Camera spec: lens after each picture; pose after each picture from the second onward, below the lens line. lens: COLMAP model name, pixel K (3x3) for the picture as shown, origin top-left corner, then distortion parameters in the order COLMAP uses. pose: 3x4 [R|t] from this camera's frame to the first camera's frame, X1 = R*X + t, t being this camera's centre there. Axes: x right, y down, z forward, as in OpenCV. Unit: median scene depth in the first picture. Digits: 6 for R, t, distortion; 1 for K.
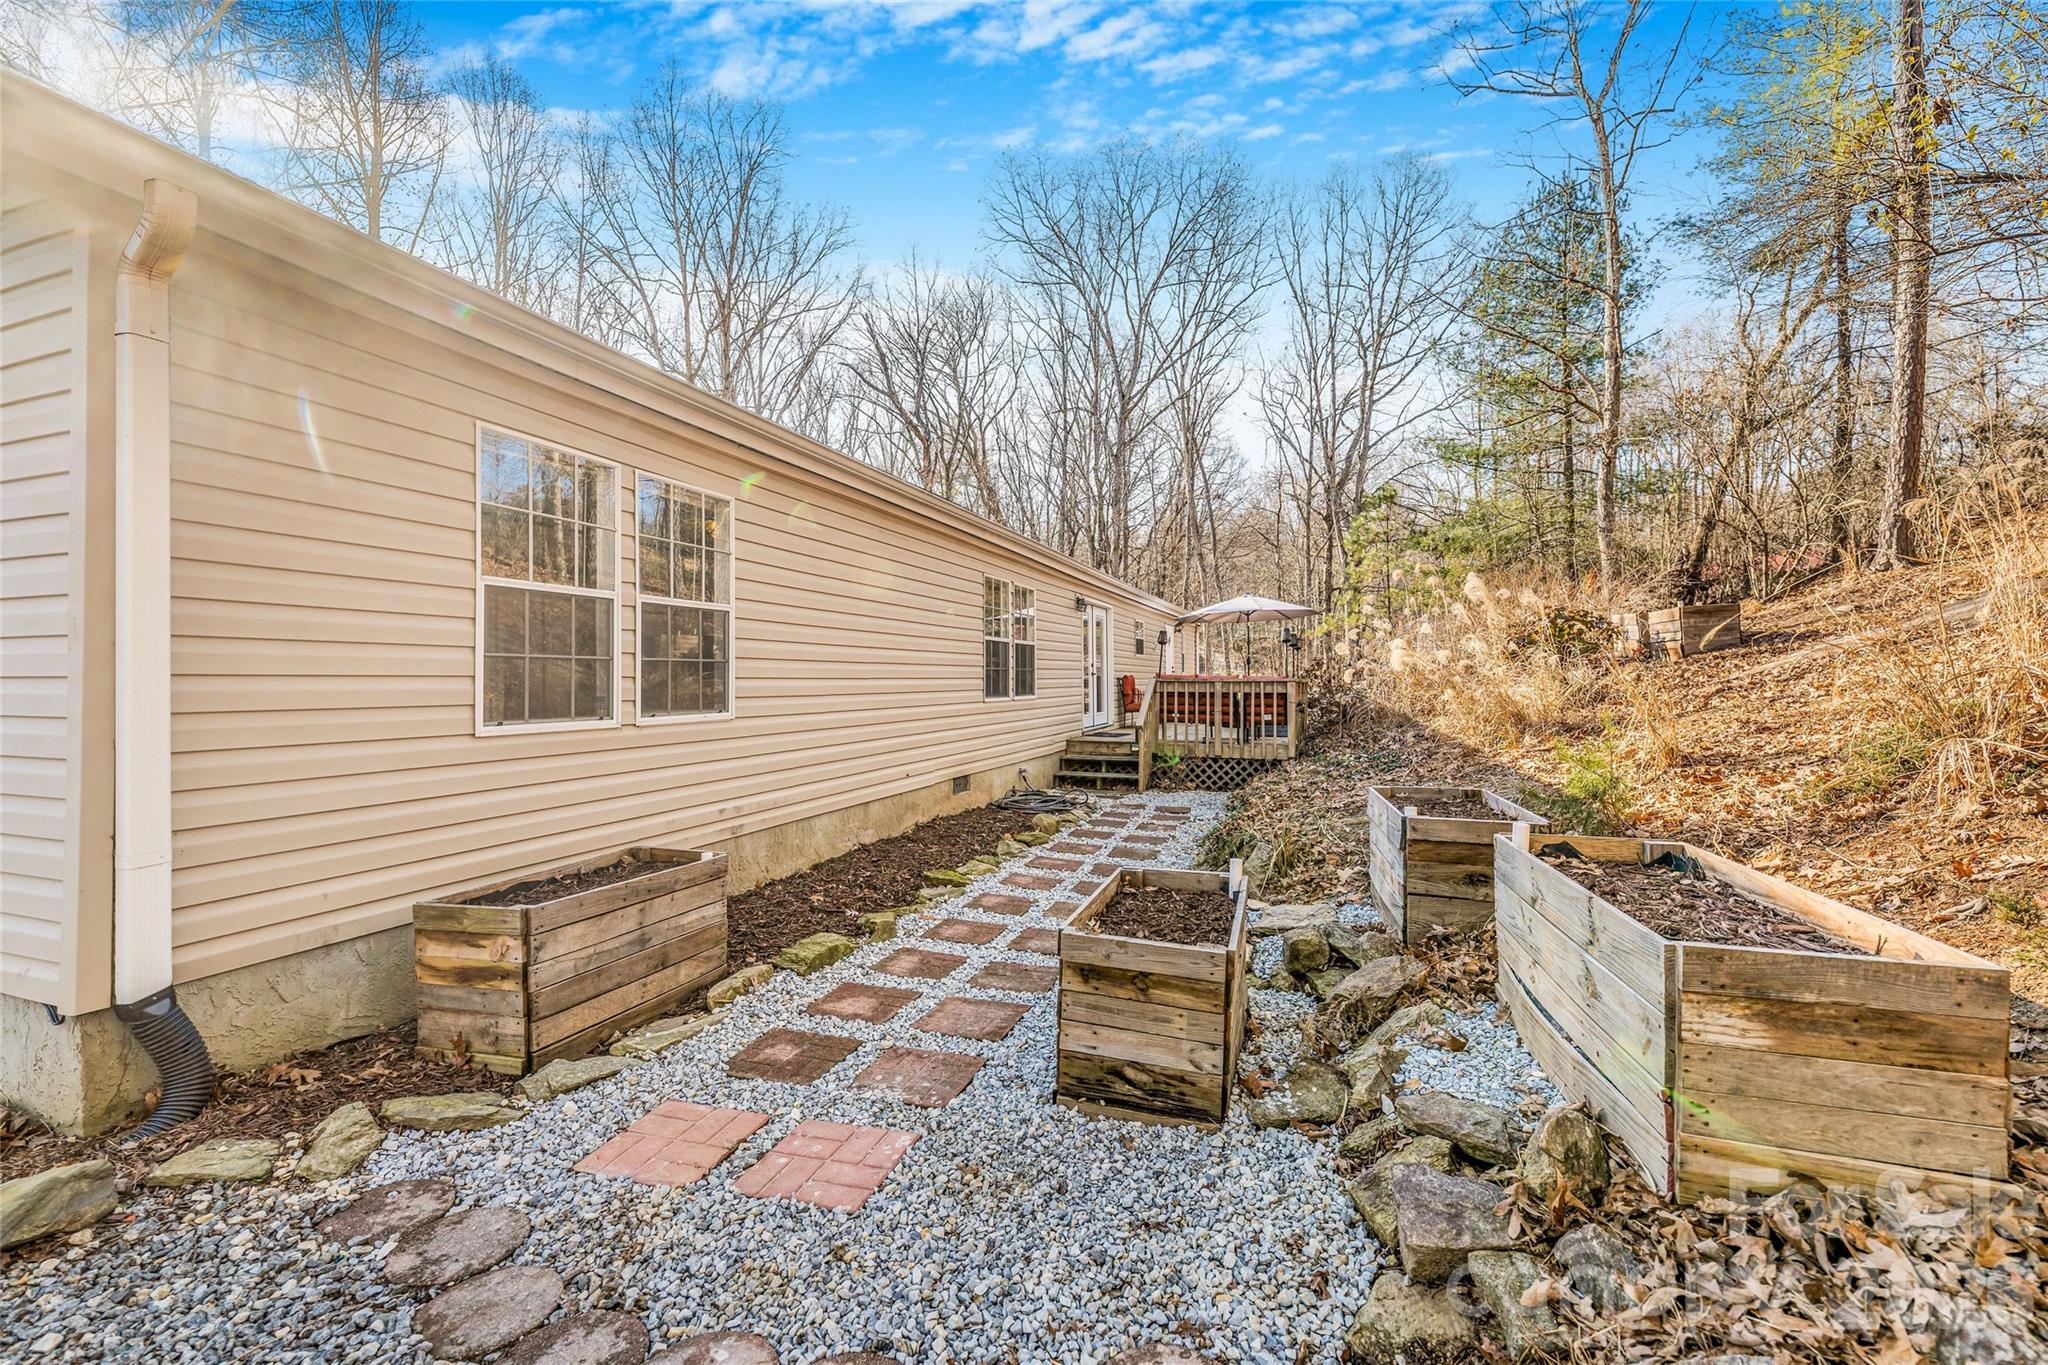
lens RADIAL K [[835.0, 0, 1036.6], [0, 835.0, 694.2], [0, 0, 1]] dist [0.008026, -0.000037]
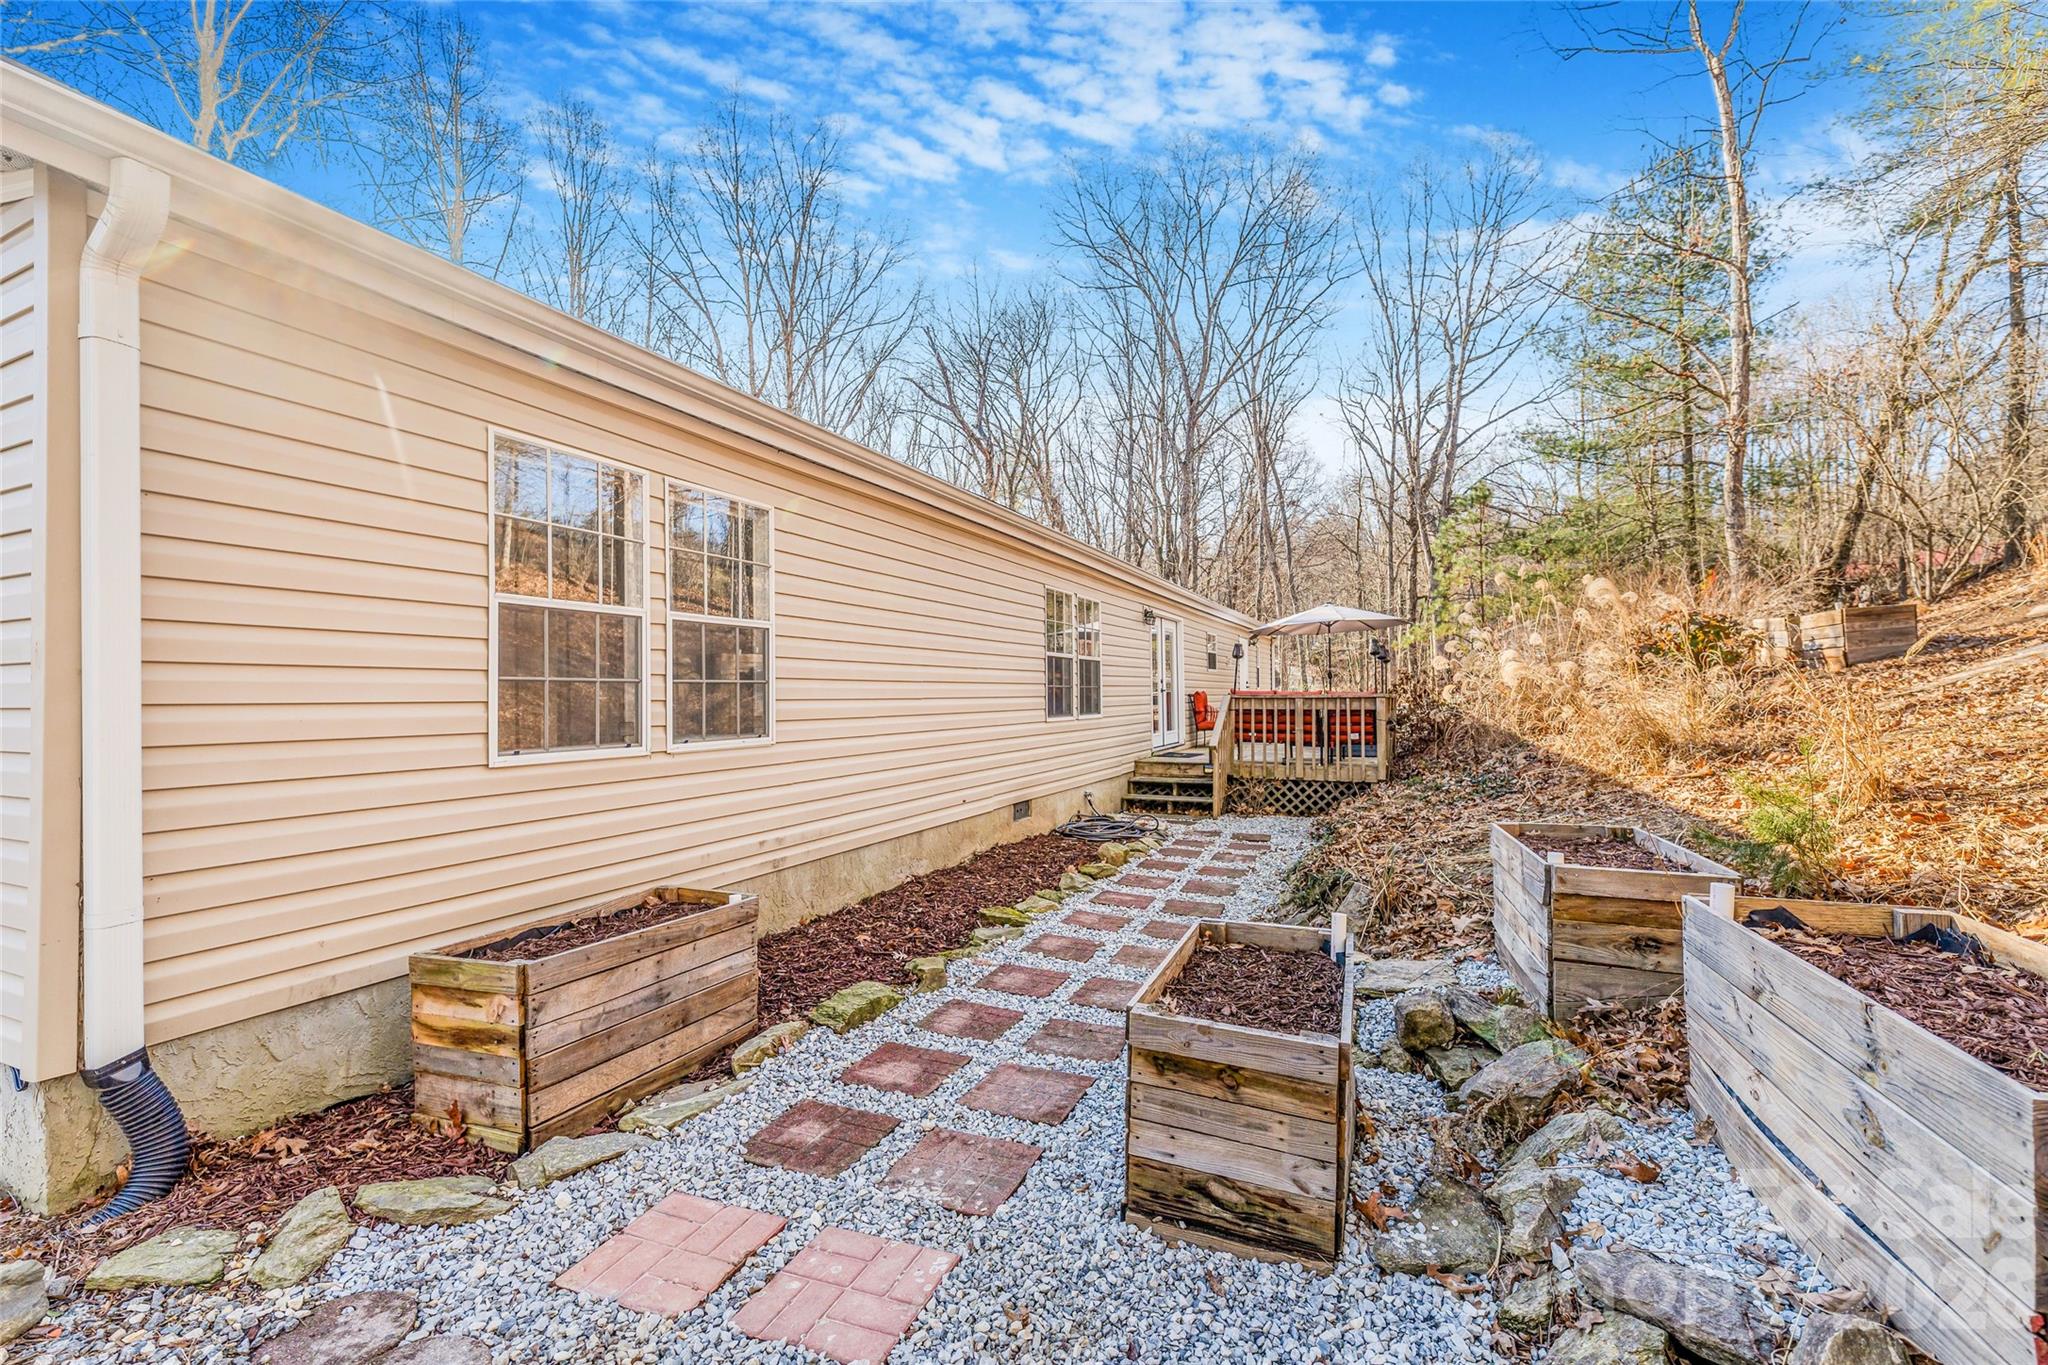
lens RADIAL K [[835.0, 0, 1036.6], [0, 835.0, 694.2], [0, 0, 1]] dist [0.008026, -0.000037]
pose [[0.996688, -0.007505, -0.080979, 0.003650], [0.006022, 0.999810, -0.018546, -0.005929], [0.081103, 0.017997, 0.996543, 0.084171]]
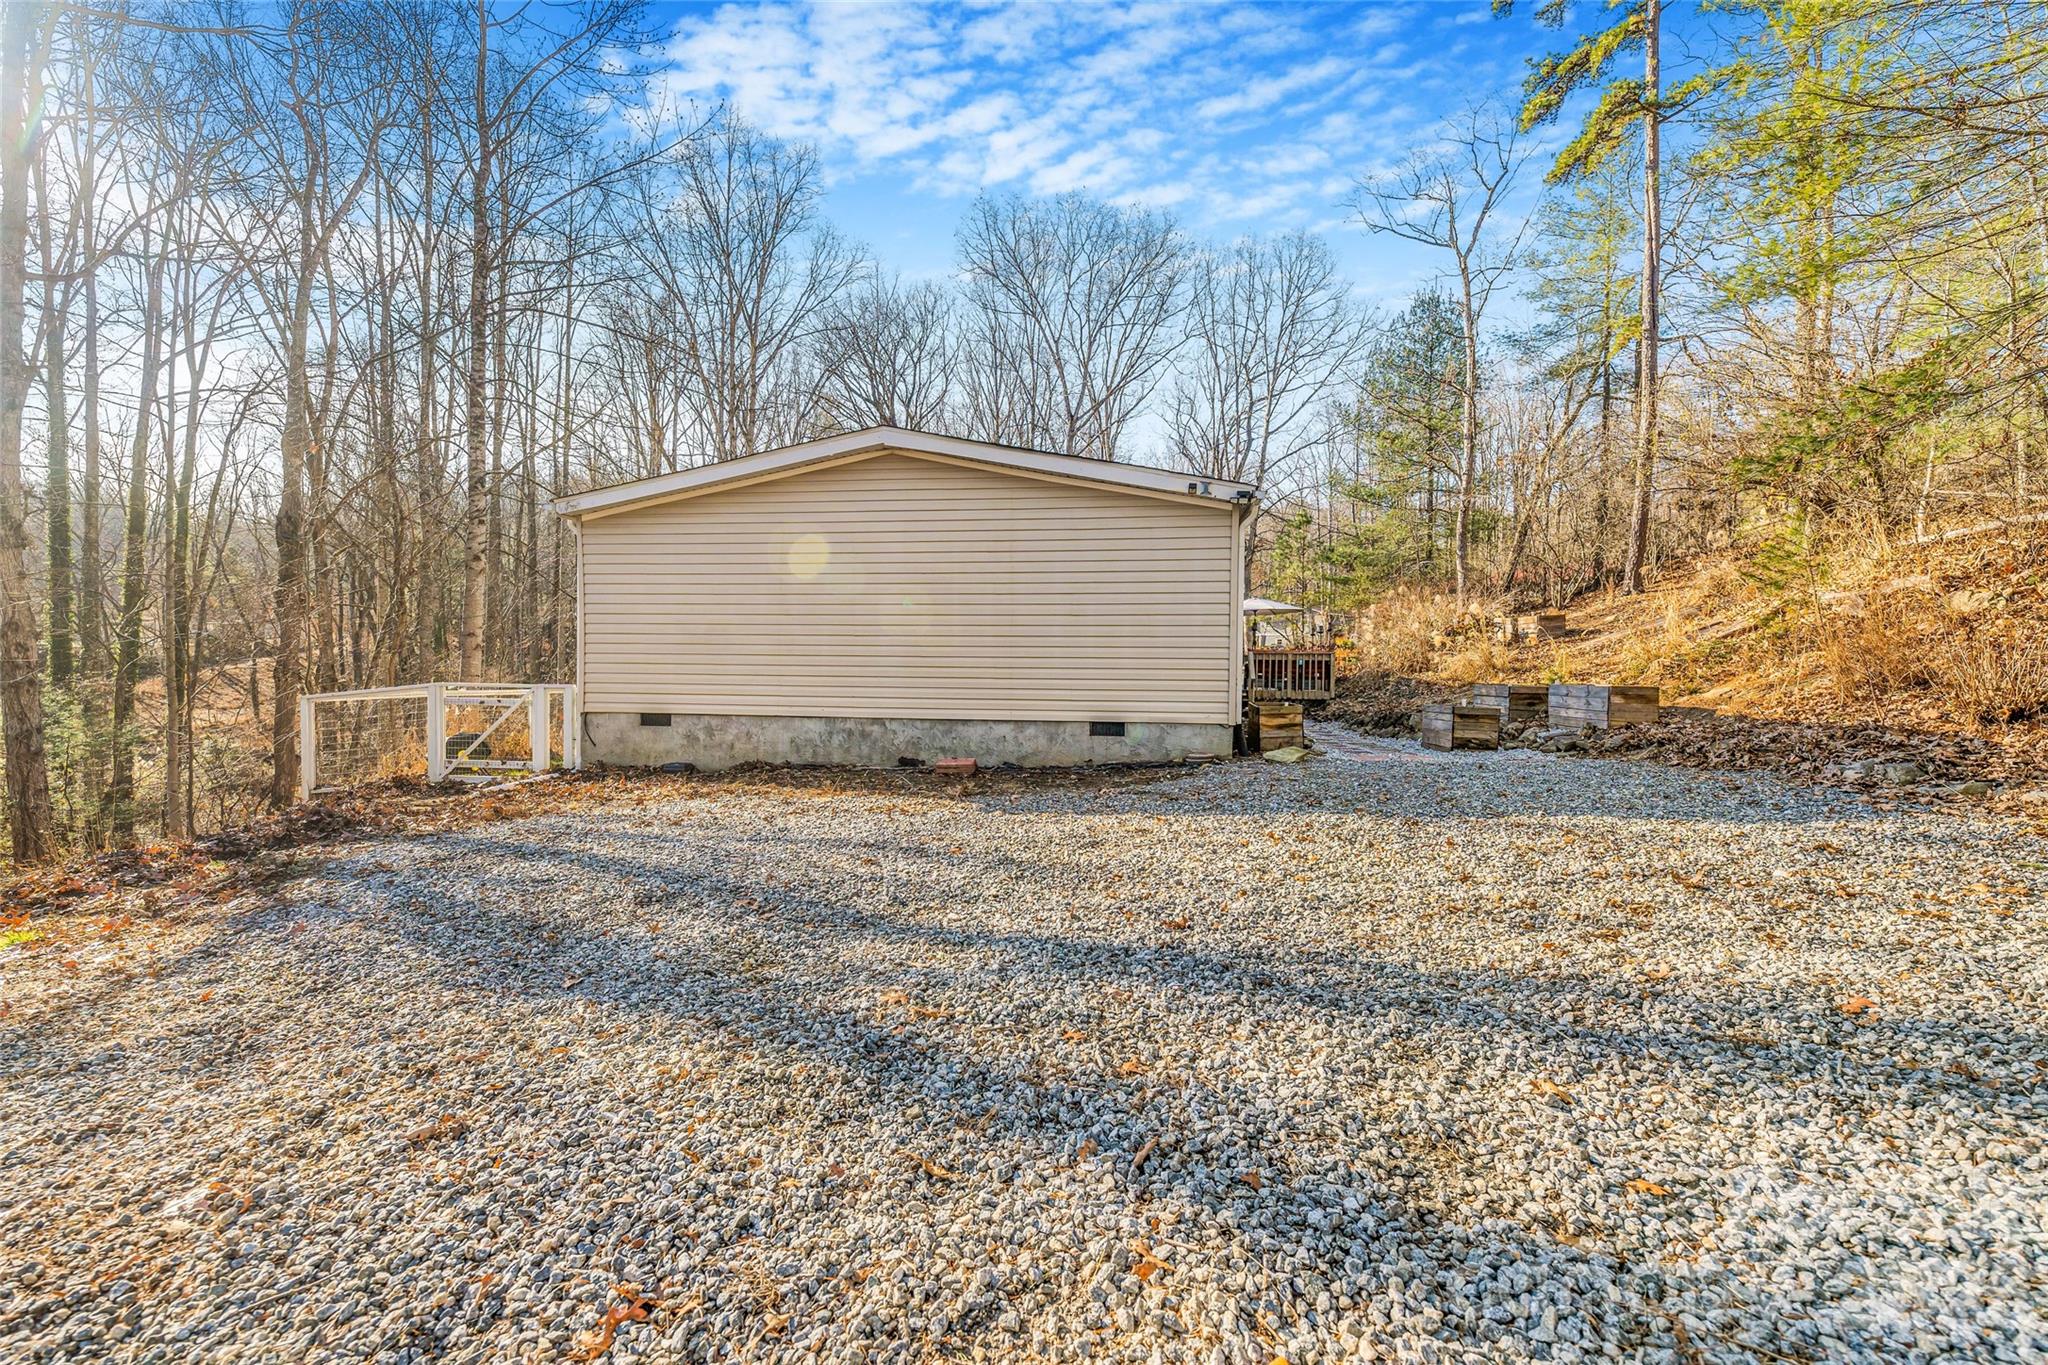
lens RADIAL K [[865.1, 0, 1026.8], [0, 865.1, 708.9], [0, 0, 1]] dist [0.034995, 0.000043]
pose [[0.979574, -0.001662, 0.201077, -1.362129], [-0.004791, 0.999489, 0.031600, 0.088638], [-0.201027, -0.031918, 0.979066, -1.277545]]
